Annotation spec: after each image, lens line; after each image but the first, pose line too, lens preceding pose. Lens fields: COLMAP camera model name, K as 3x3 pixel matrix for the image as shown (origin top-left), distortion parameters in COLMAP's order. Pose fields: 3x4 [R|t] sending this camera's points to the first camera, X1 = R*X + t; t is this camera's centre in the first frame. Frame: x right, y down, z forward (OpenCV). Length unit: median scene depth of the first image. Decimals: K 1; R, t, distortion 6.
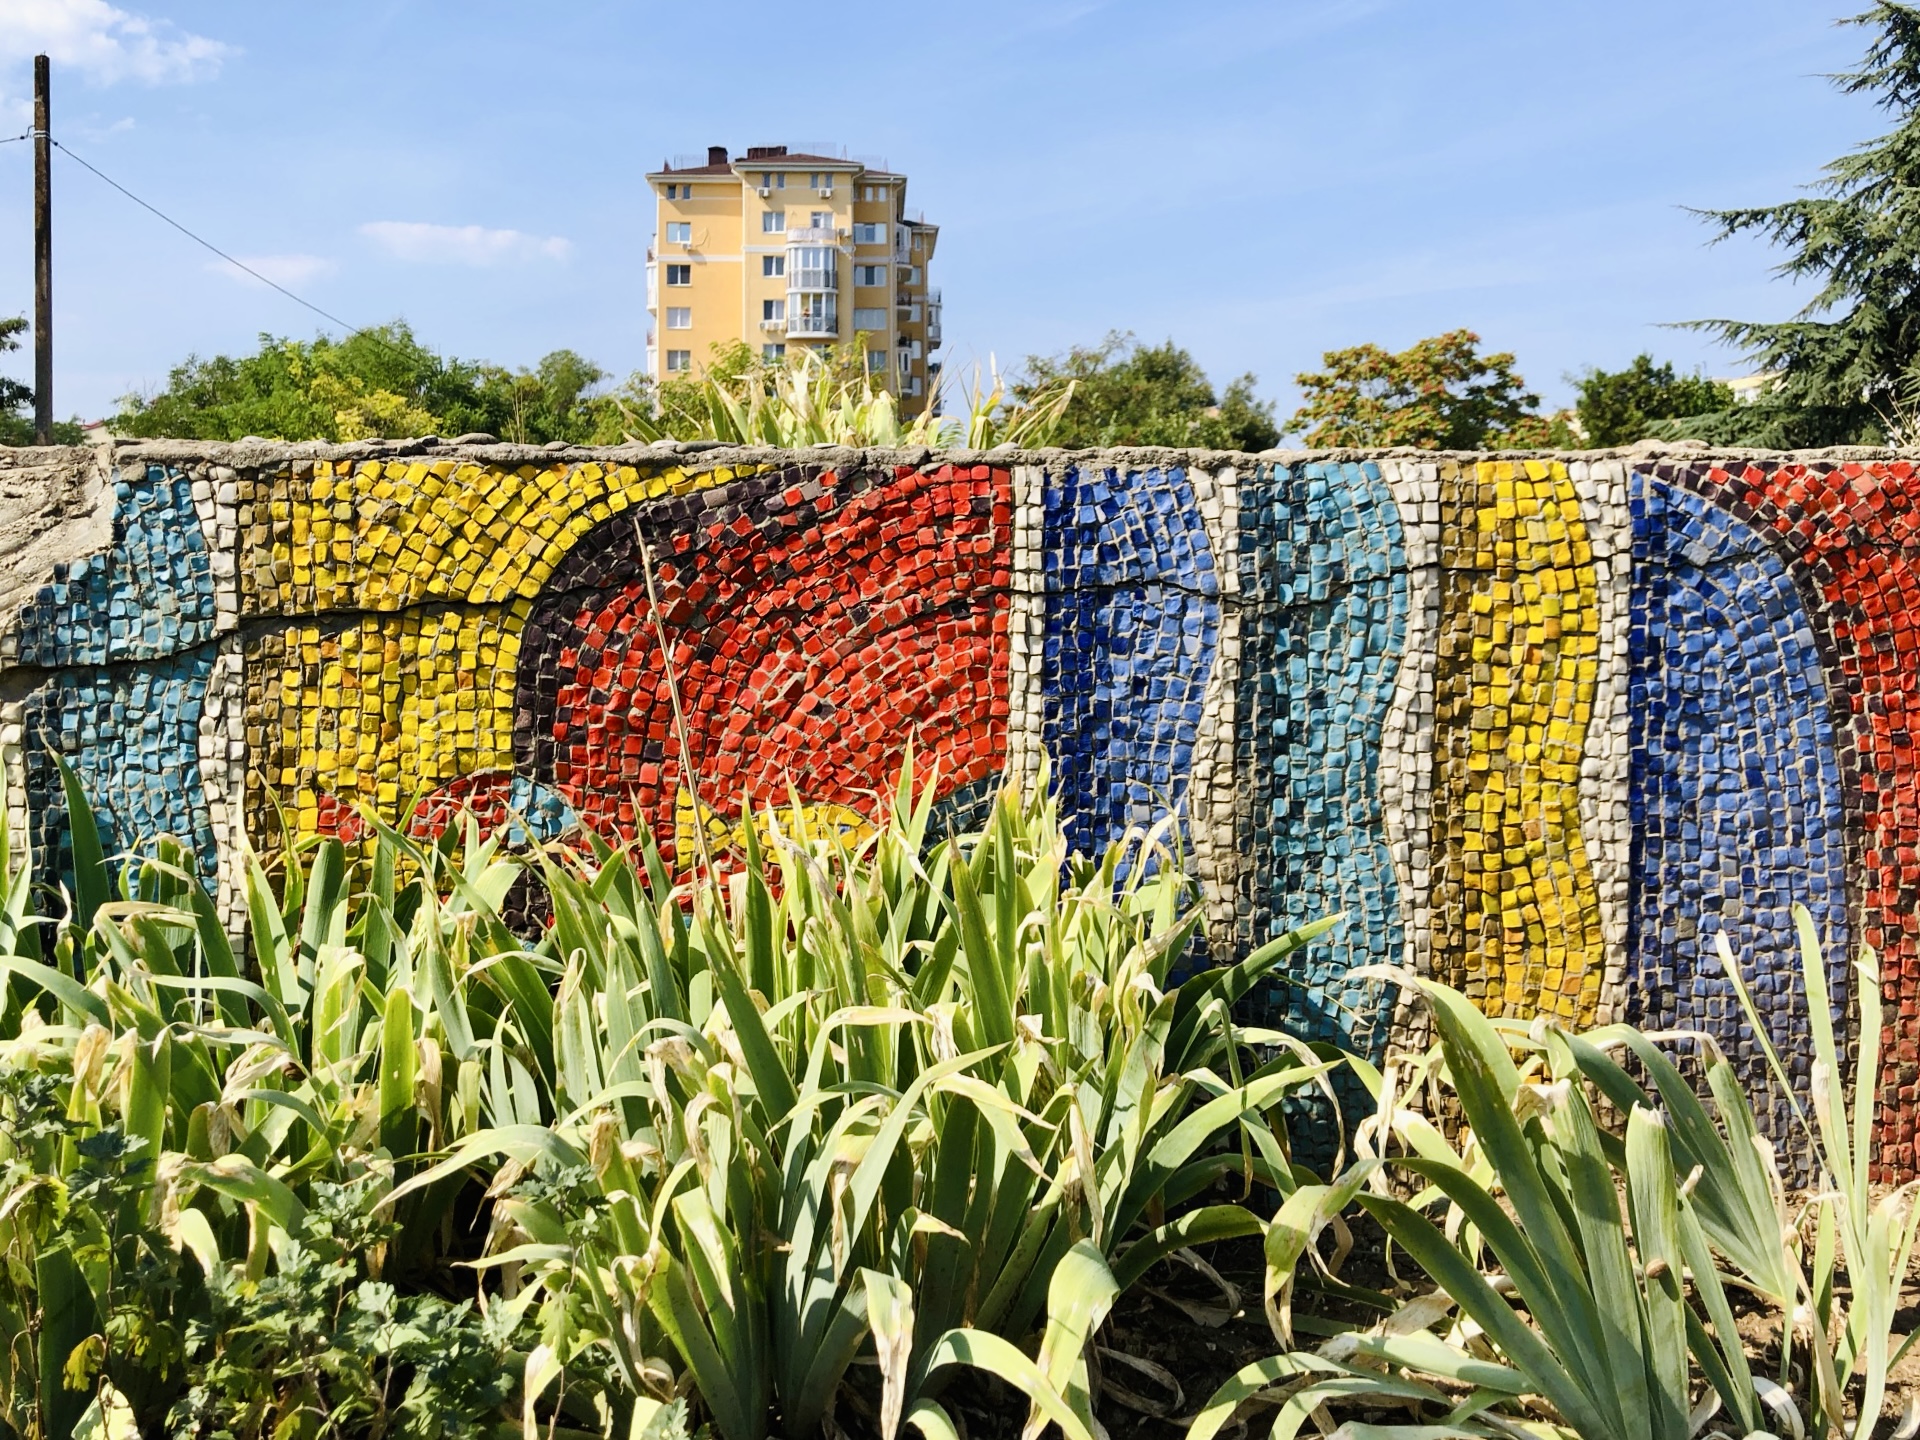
lens RADIAL K [[1682.2, 0, 955.8], [0, 1682.2, 584.0], [0, 0, 1]] dist [0.031257, -0.019794]
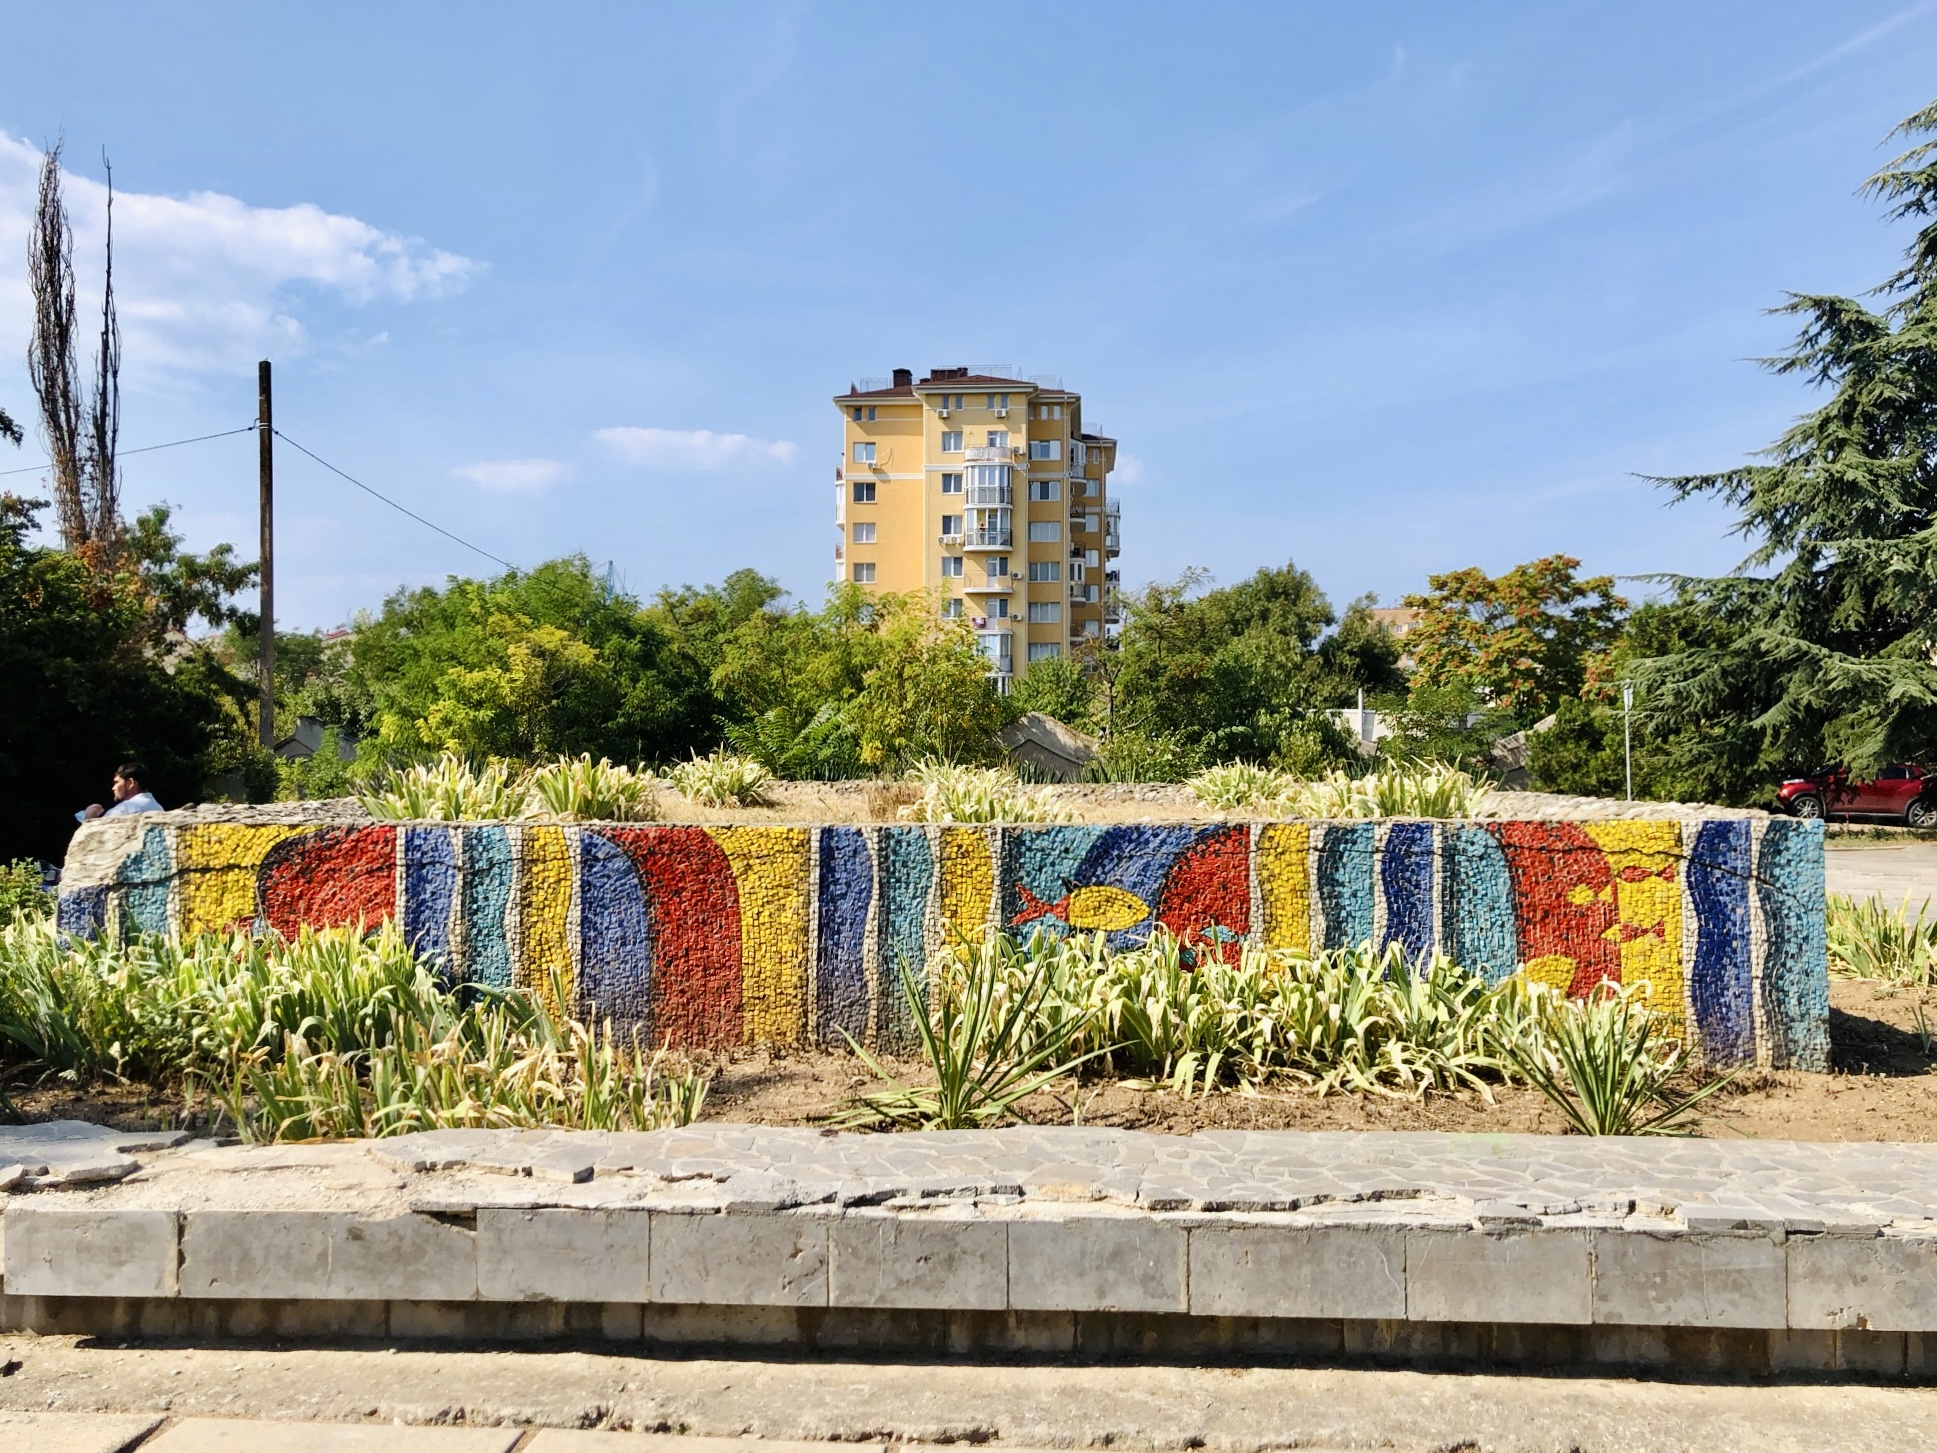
lens RADIAL K [[1696.7, 0, 962.9], [0, 1696.7, 762.3], [0, 0, 1]] dist [0.085570, -0.156887]
pose [[0.992096, 0.007373, -0.125263, 1.552800], [-0.008845, 0.999898, -0.011202, -0.168544], [0.125168, 0.012222, 0.992060, -2.197759]]
